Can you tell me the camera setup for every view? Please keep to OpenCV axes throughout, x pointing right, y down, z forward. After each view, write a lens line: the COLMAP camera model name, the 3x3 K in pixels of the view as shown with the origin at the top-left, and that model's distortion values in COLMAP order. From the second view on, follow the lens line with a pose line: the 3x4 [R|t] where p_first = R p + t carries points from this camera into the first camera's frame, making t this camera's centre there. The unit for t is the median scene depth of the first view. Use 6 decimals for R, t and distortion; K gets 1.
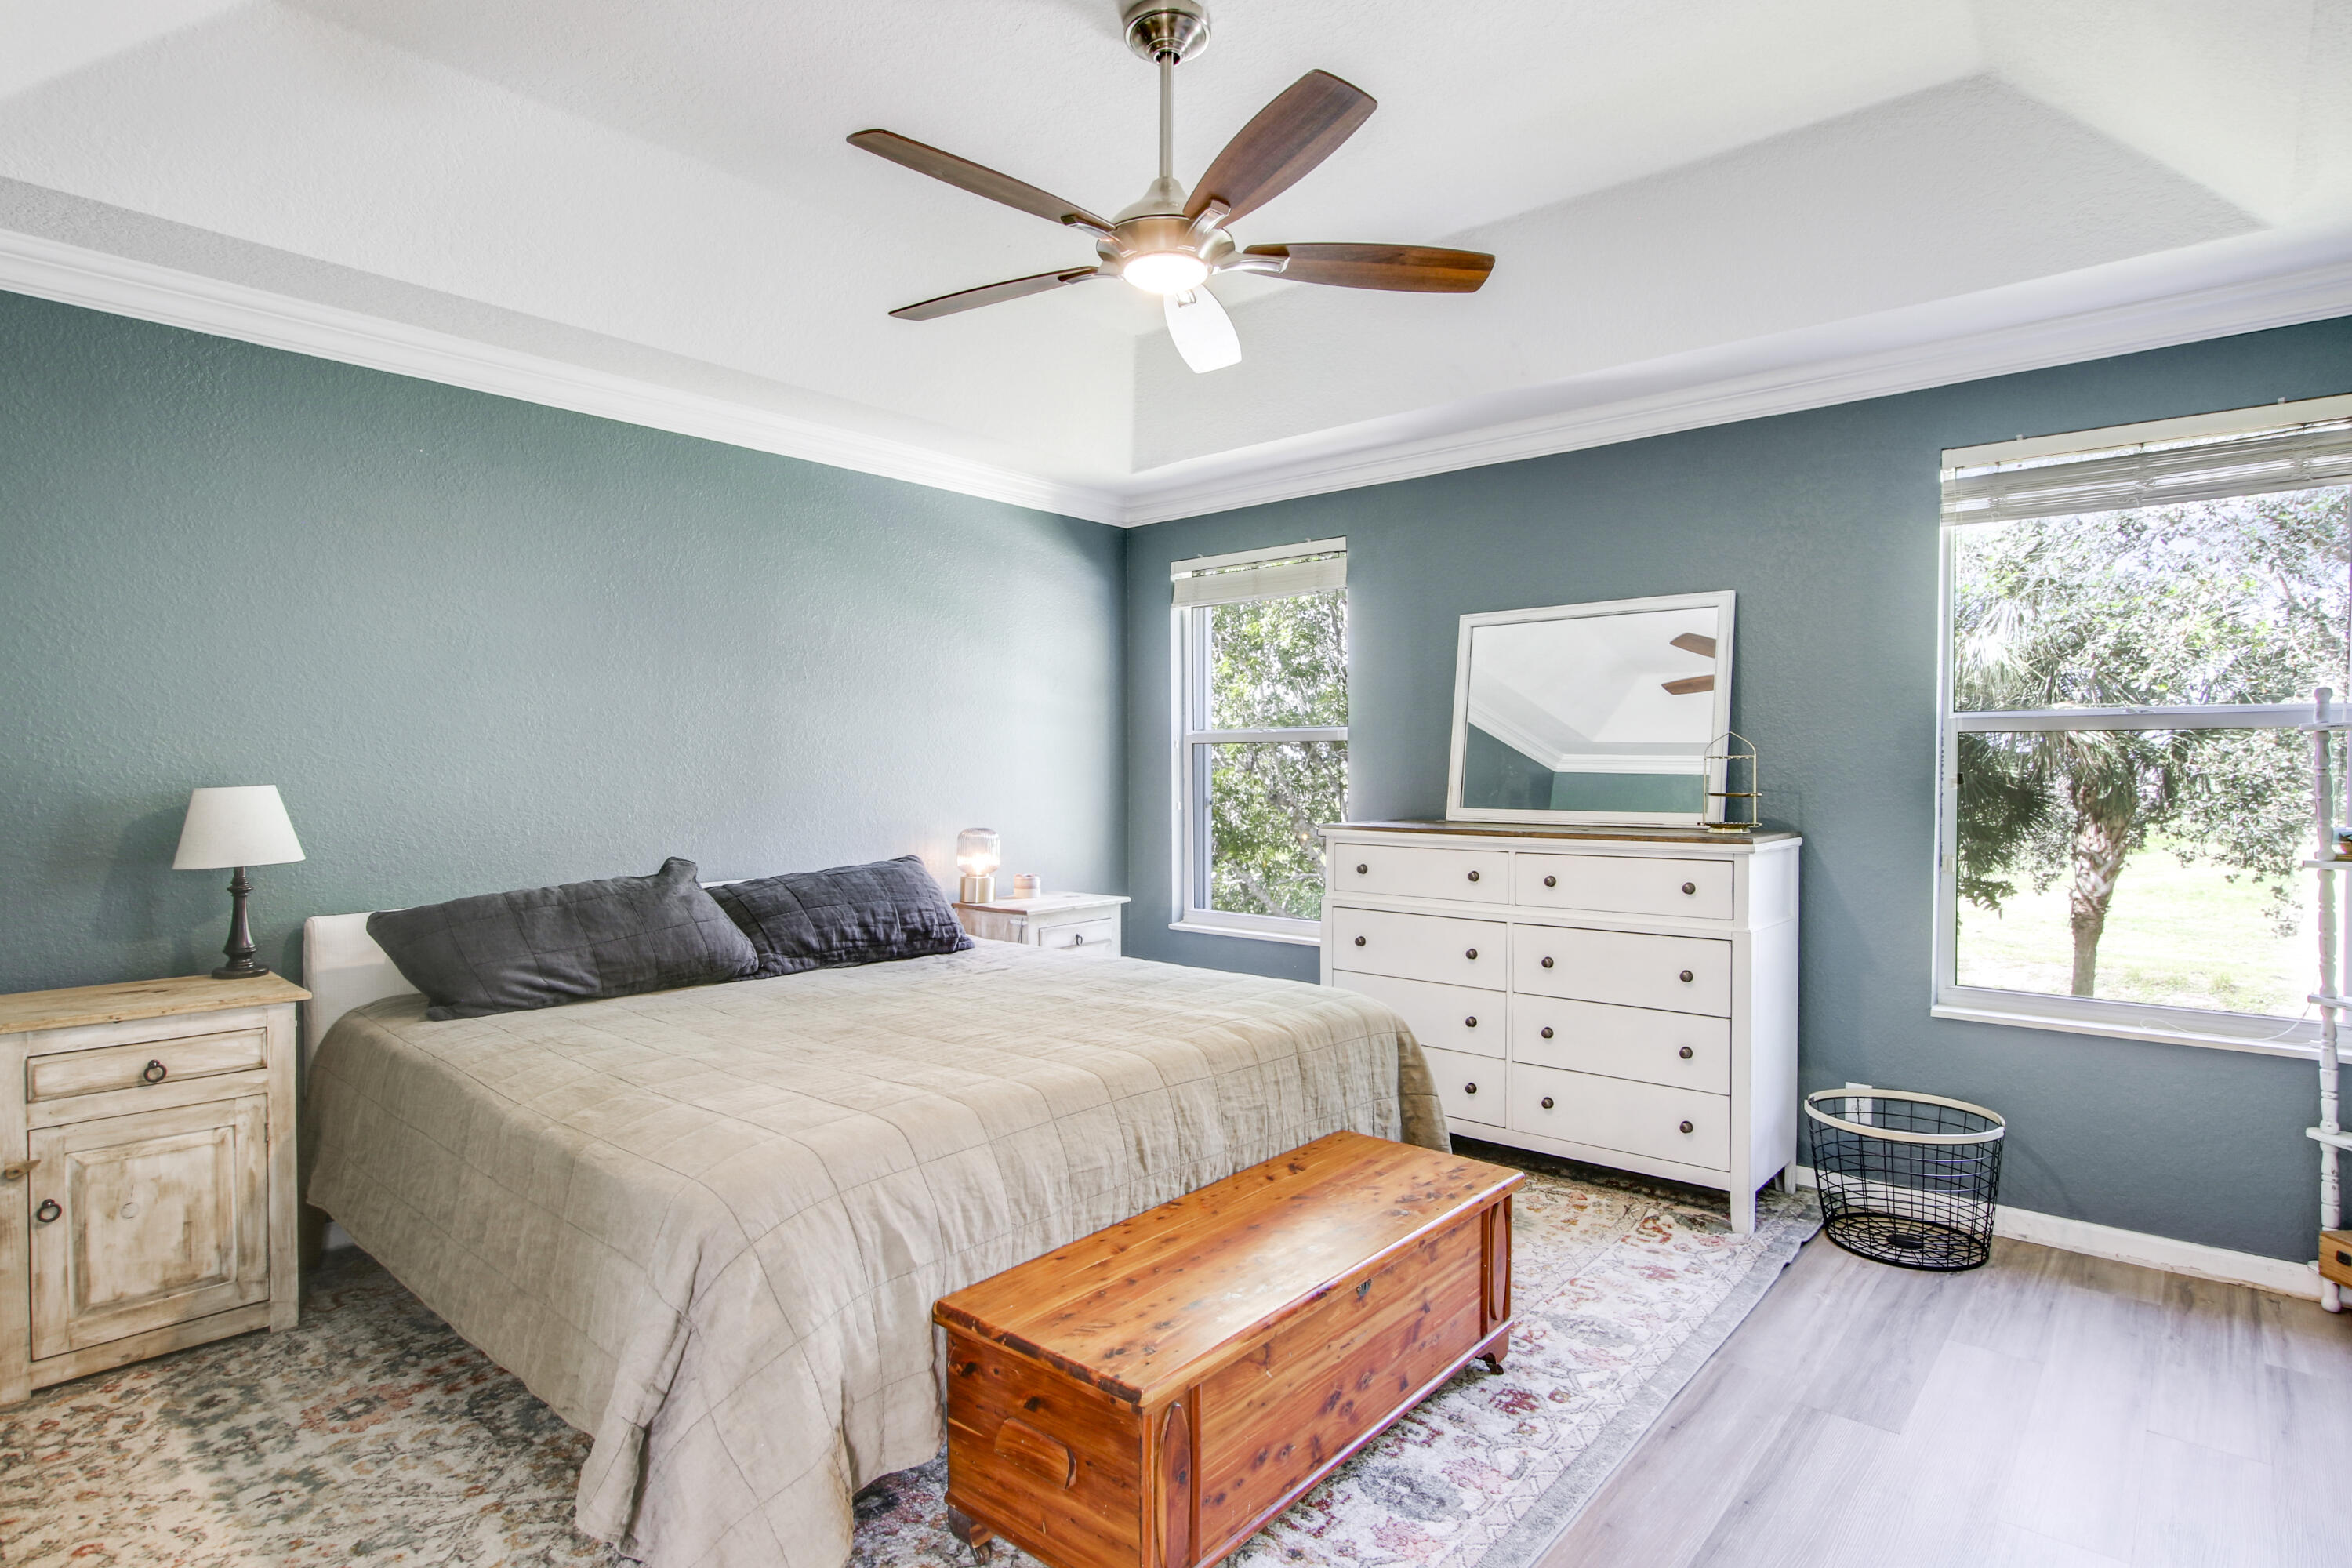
lens RADIAL K [[1214.4, 0, 1191.9], [0, 1214.4, 792.8], [0, 0, 1]] dist [-0.017740, 0.002213]
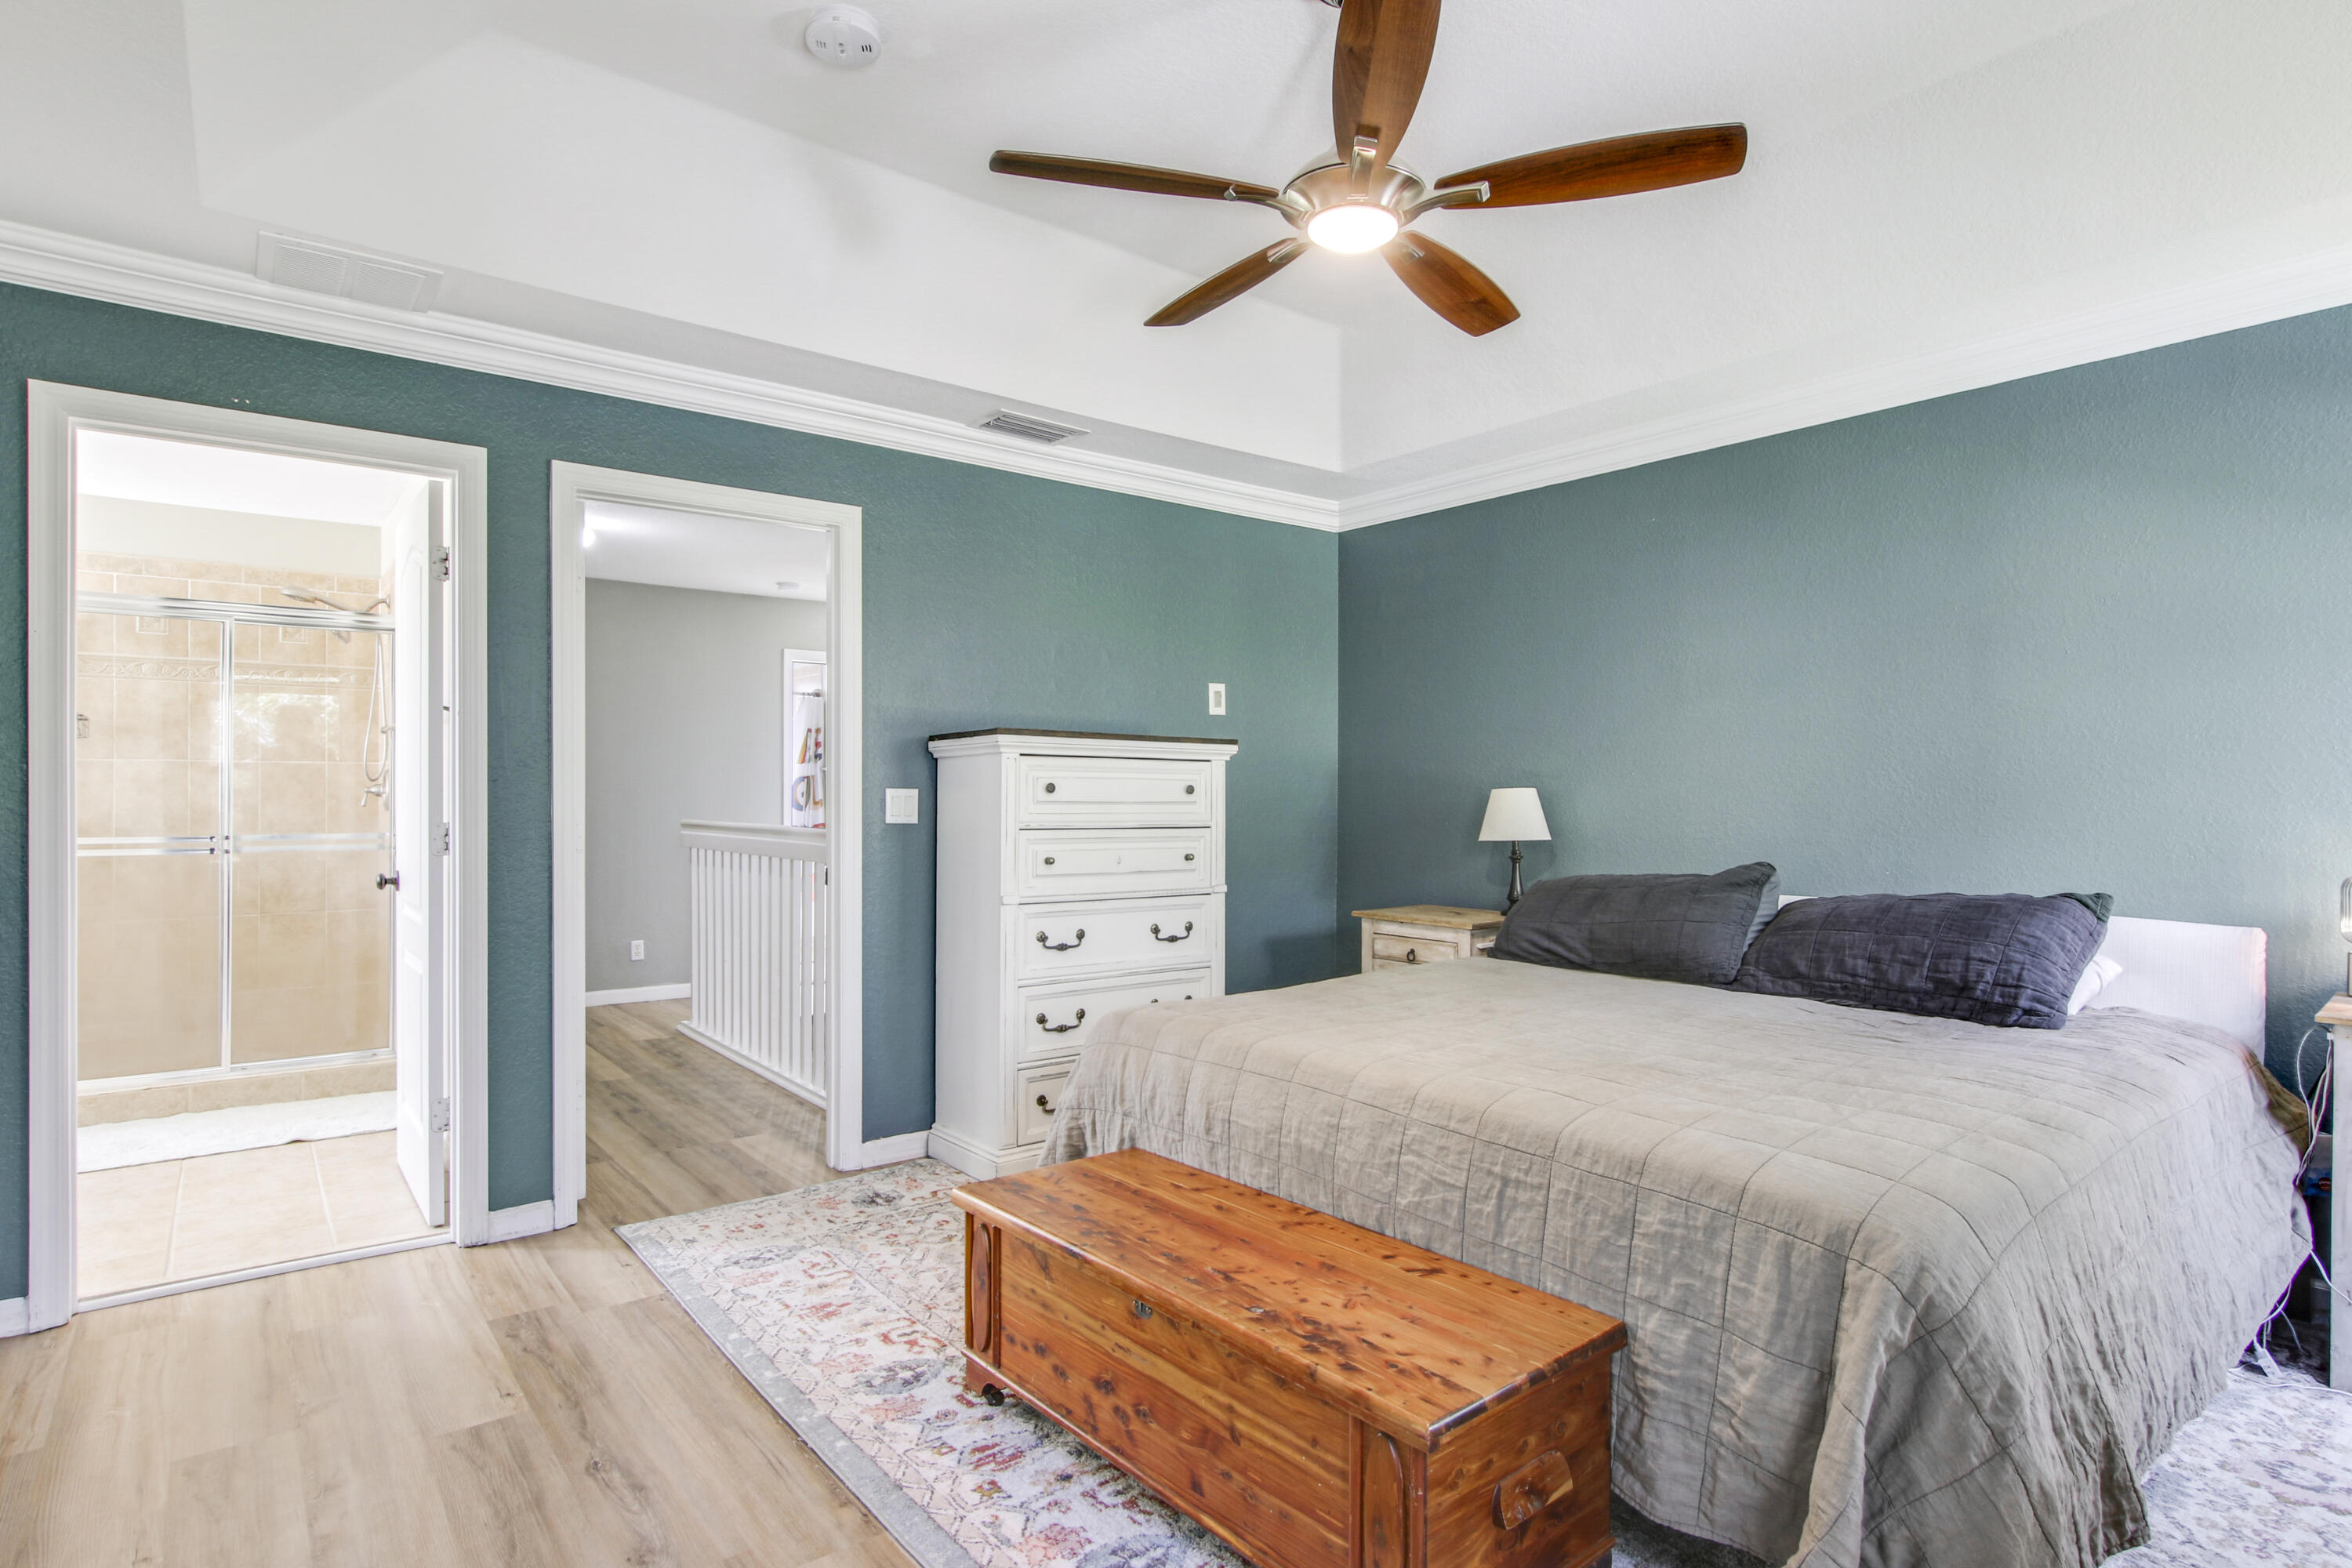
lens RADIAL K [[1214.4, 0, 1191.9], [0, 1214.4, 792.8], [0, 0, 1]] dist [-0.017740, 0.002213]
pose [[-0.179474, -0.005131, -0.983749, 0.844366], [-0.022401, 0.999748, -0.001128, 0.011527], [0.983508, 0.021834, -0.179544, 0.963388]]
